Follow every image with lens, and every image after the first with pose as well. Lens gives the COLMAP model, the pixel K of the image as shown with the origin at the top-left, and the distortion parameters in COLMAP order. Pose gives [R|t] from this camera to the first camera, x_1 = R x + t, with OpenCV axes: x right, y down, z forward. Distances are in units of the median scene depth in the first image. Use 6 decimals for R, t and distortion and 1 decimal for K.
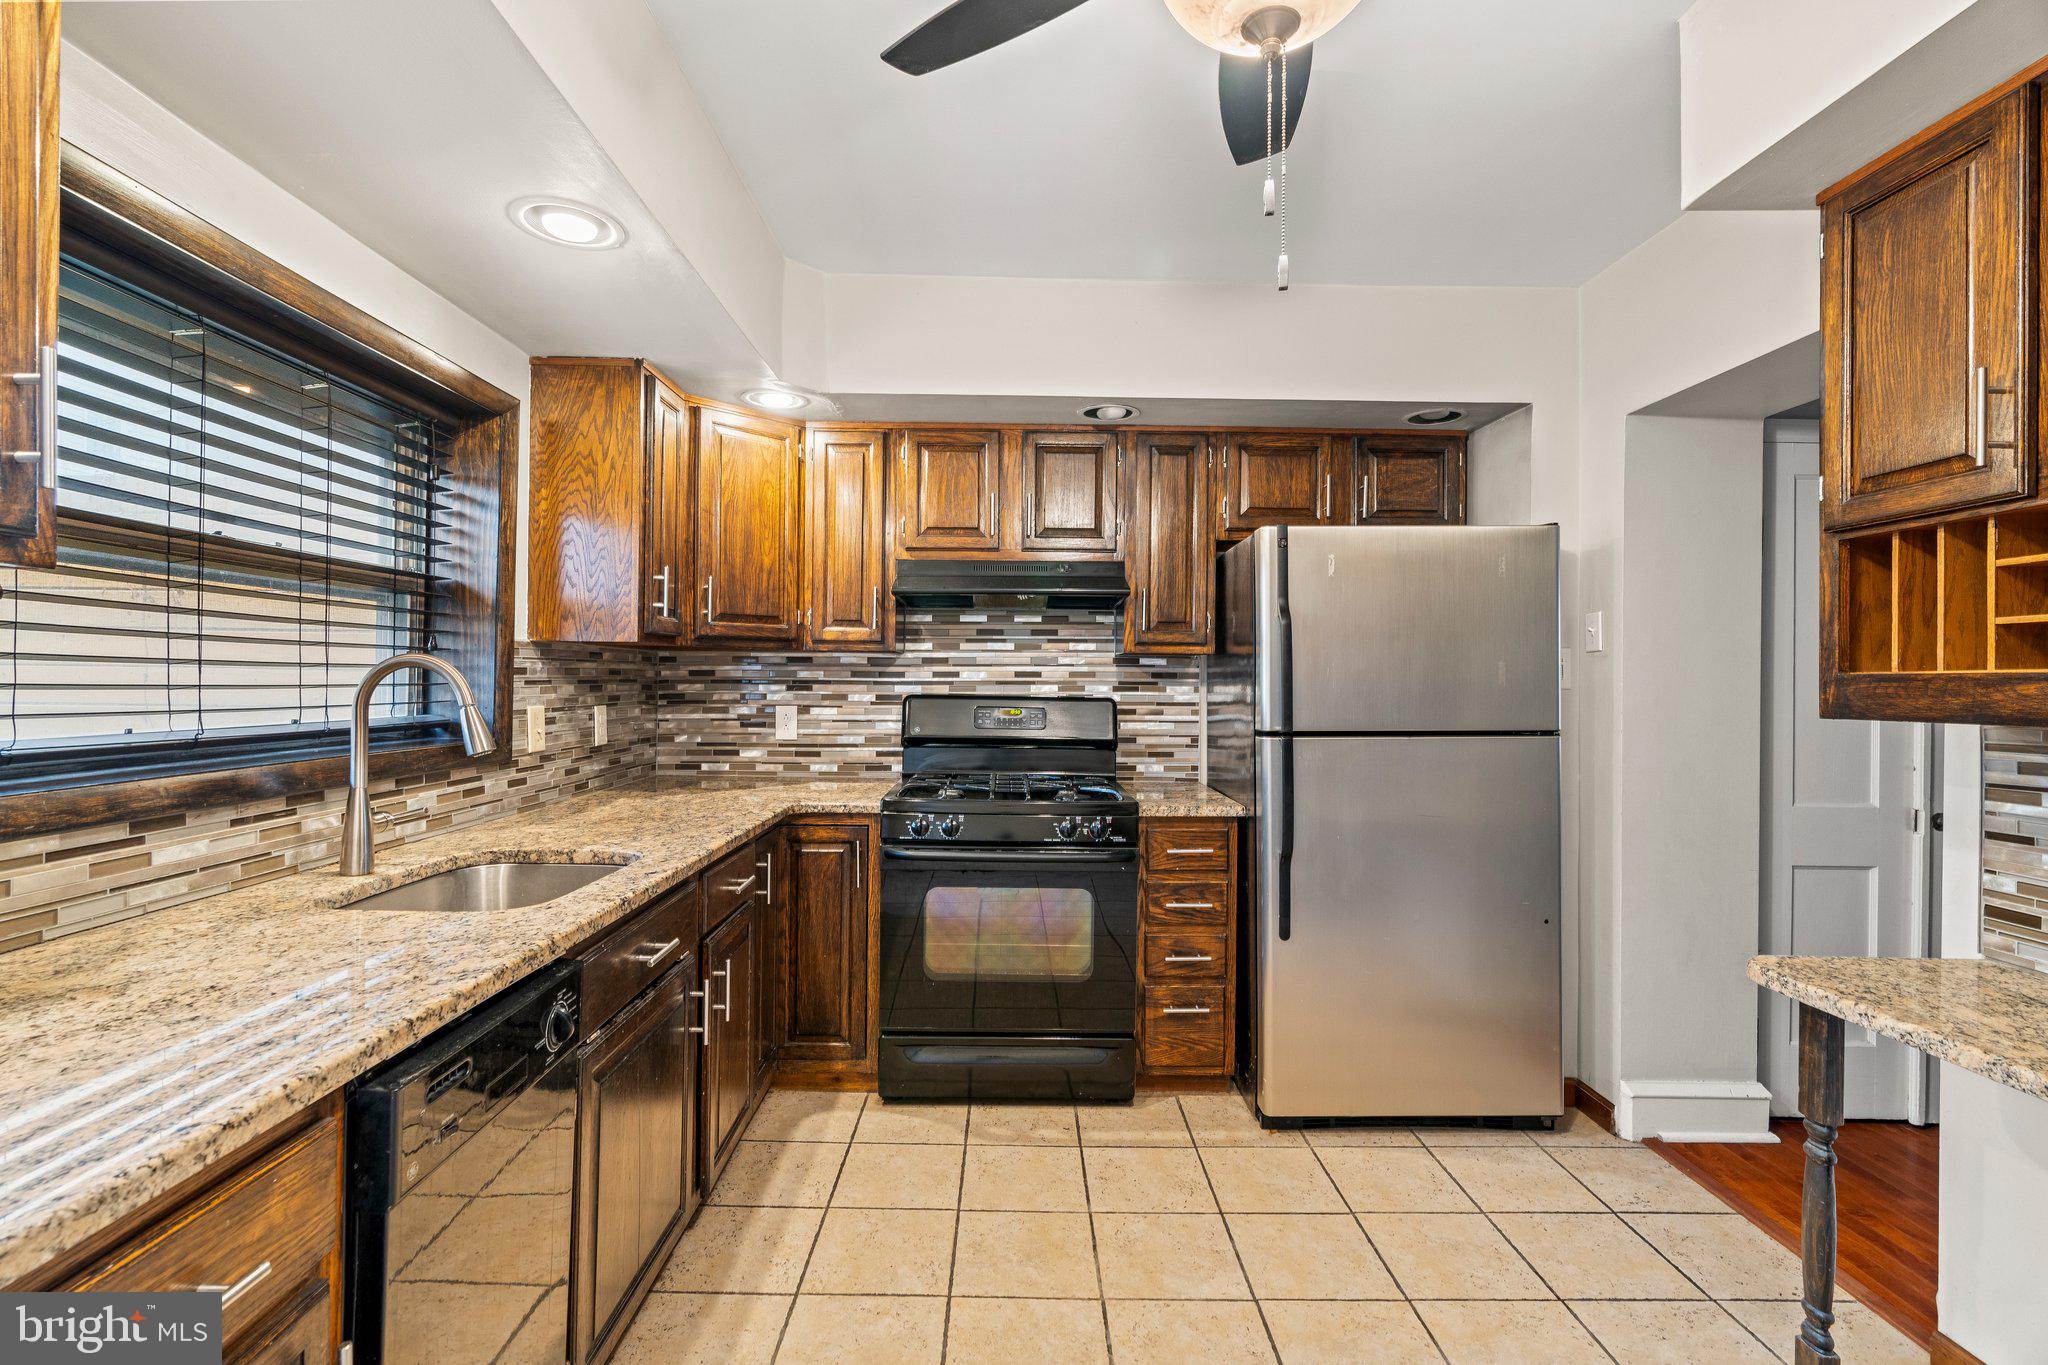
lens RADIAL K [[934.5, 0, 1012.5], [0, 934.5, 676.3], [0, 0, 1]] dist [-0.002916, 0.001056]
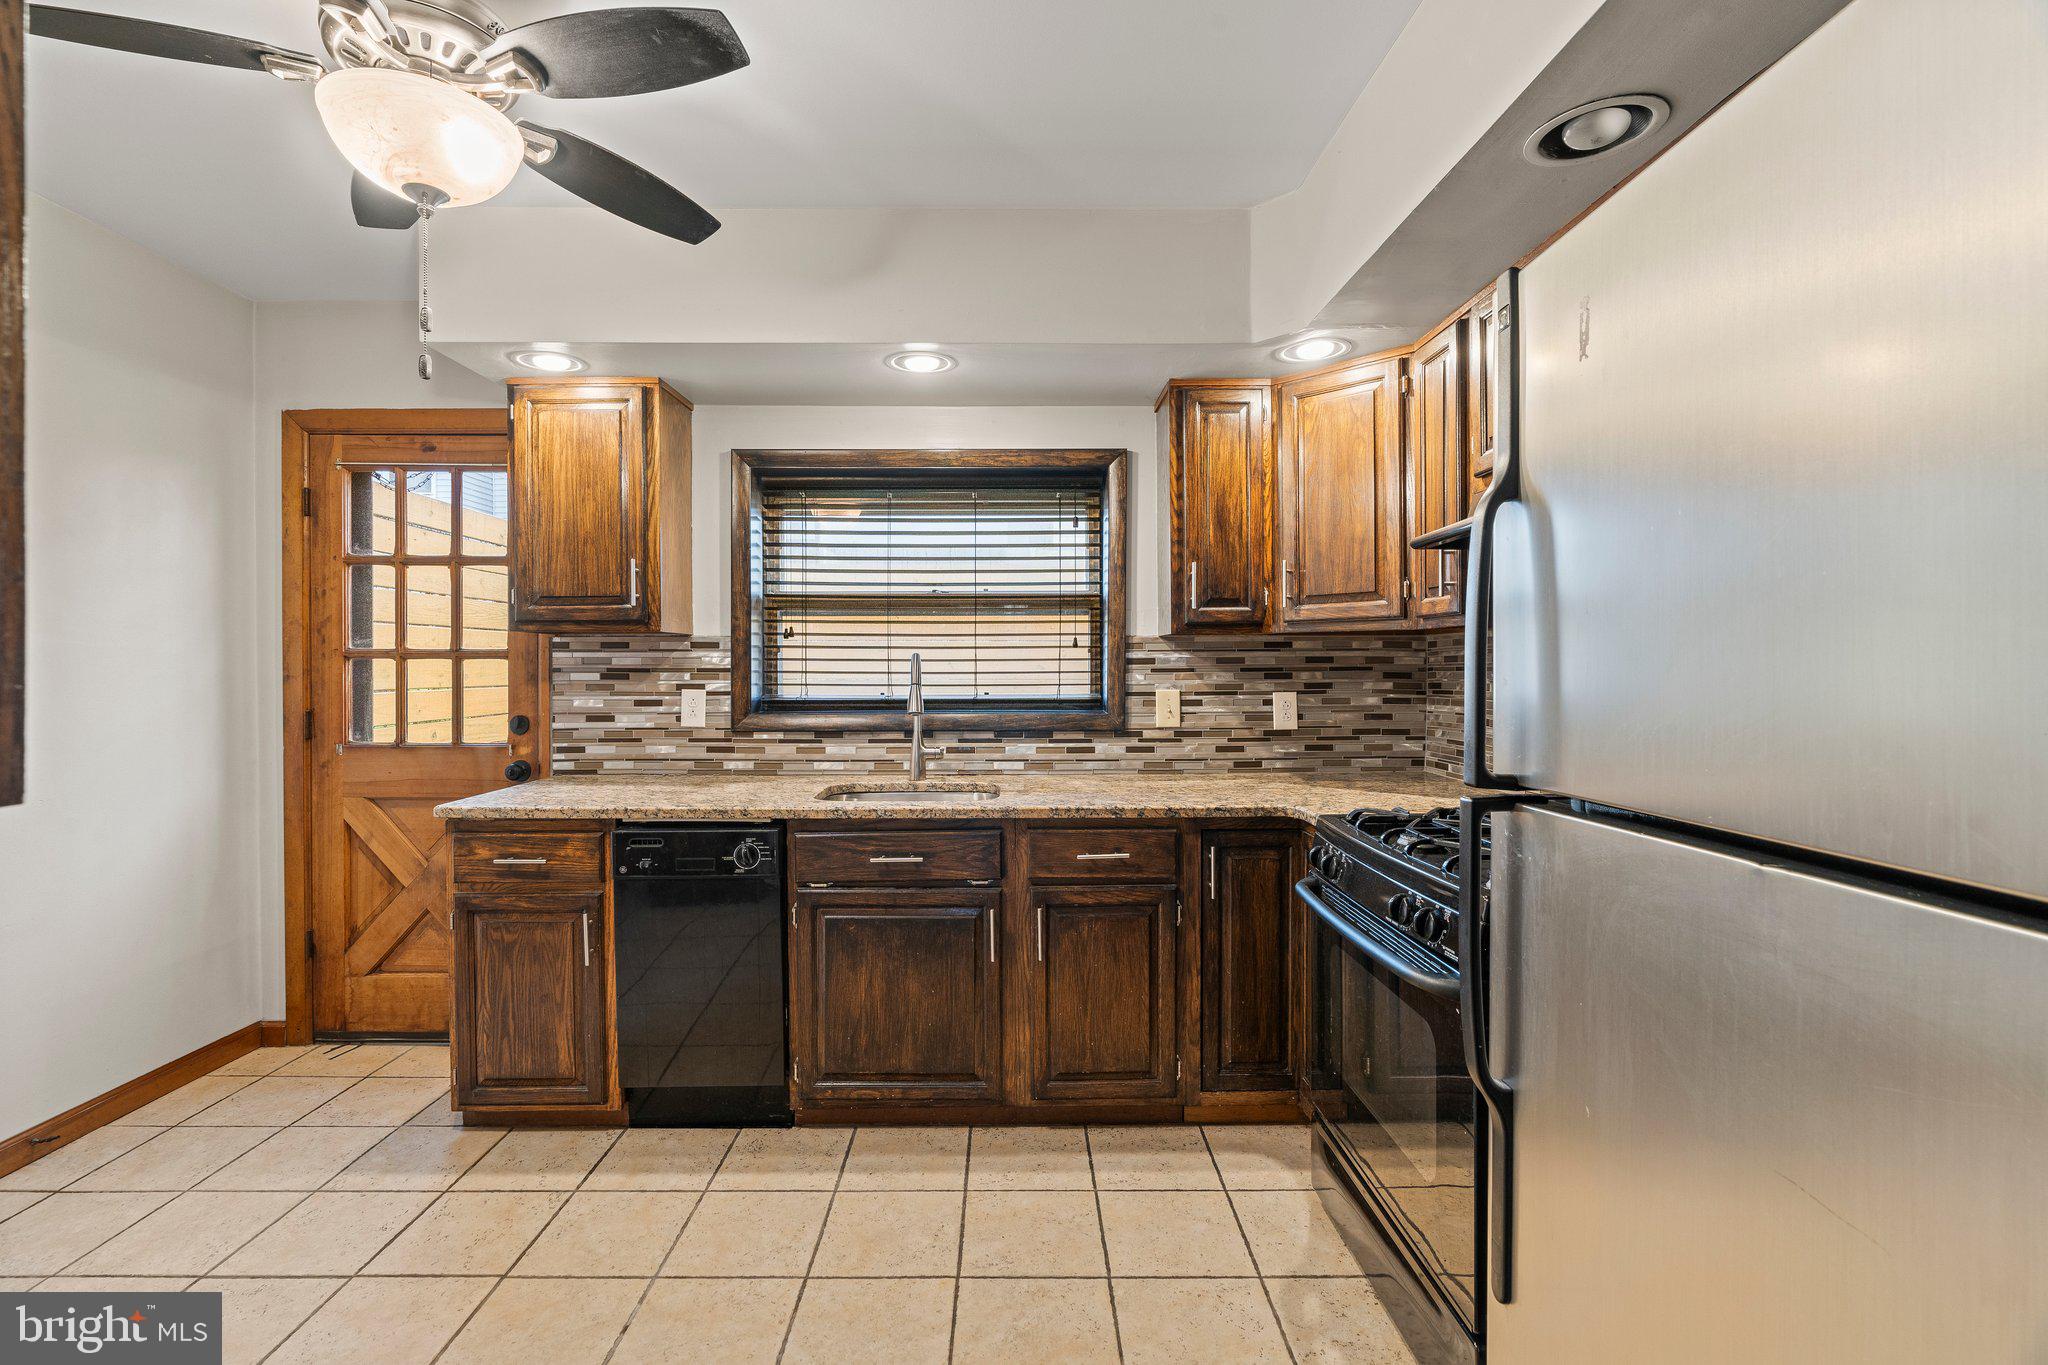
lens RADIAL K [[934.5, 0, 1012.5], [0, 934.5, 676.3], [0, 0, 1]] dist [-0.002916, 0.001056]
pose [[0.002521, 0.009084, -0.999956, 0.622728], [0.006107, 0.999940, 0.009099, 0.001799], [0.999978, -0.006129, 0.002465, 0.703352]]
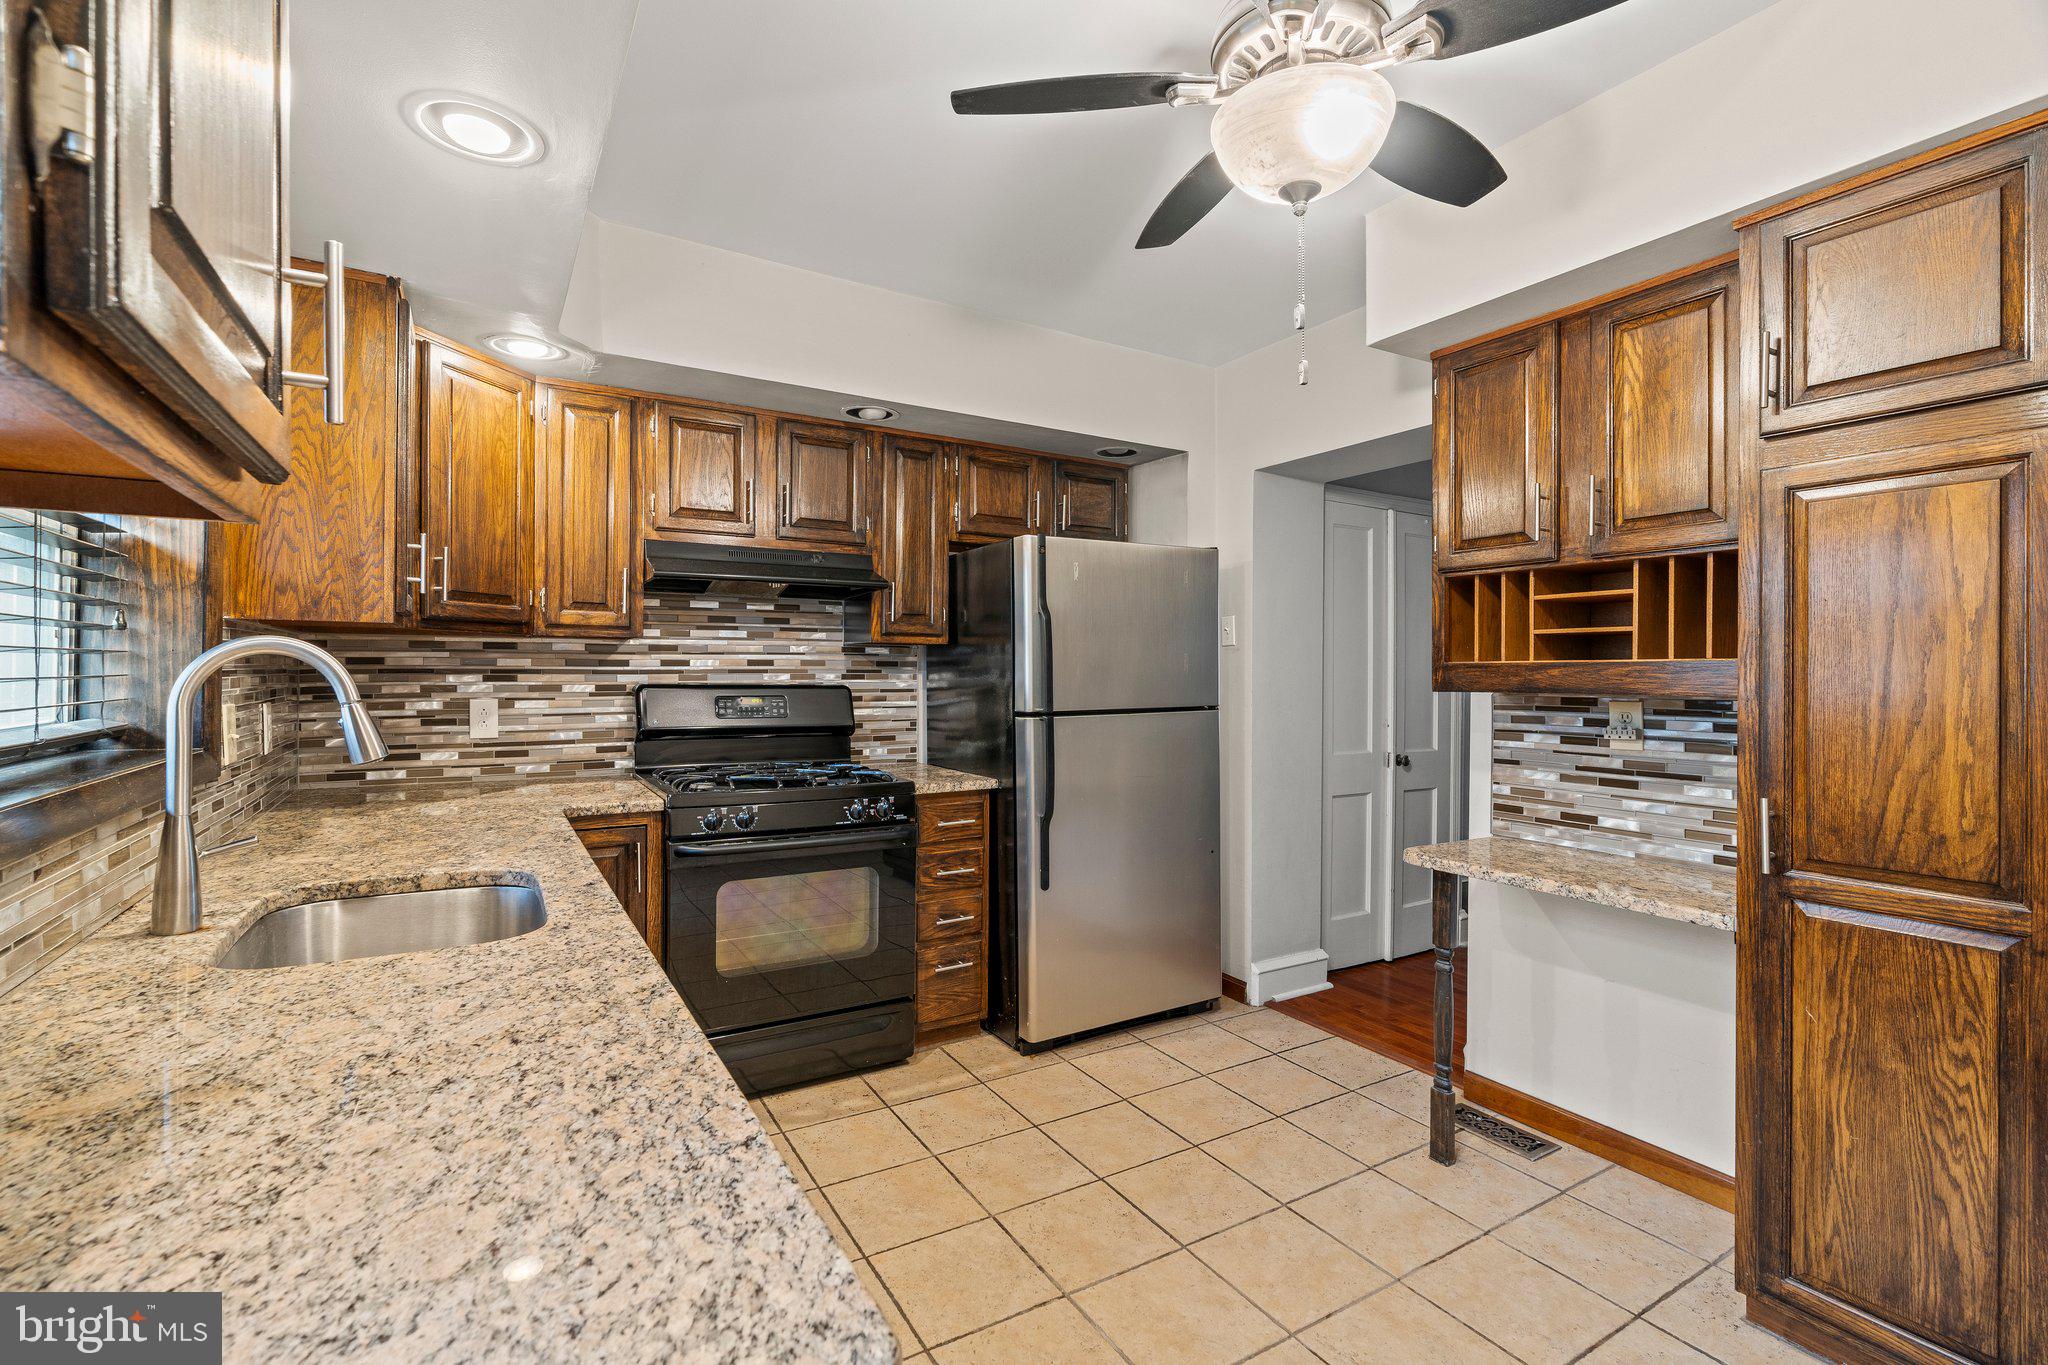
lens RADIAL K [[927.8, 0, 1032.0], [0, 927.8, 670.9], [0, 0, 1]] dist [-0.011893, 0.000513]
pose [[0.857944, -0.004111, 0.513726, -0.288247], [0.000444, 0.999974, 0.007260, -0.000459], [-0.513742, -0.006000, 0.857923, 0.013123]]
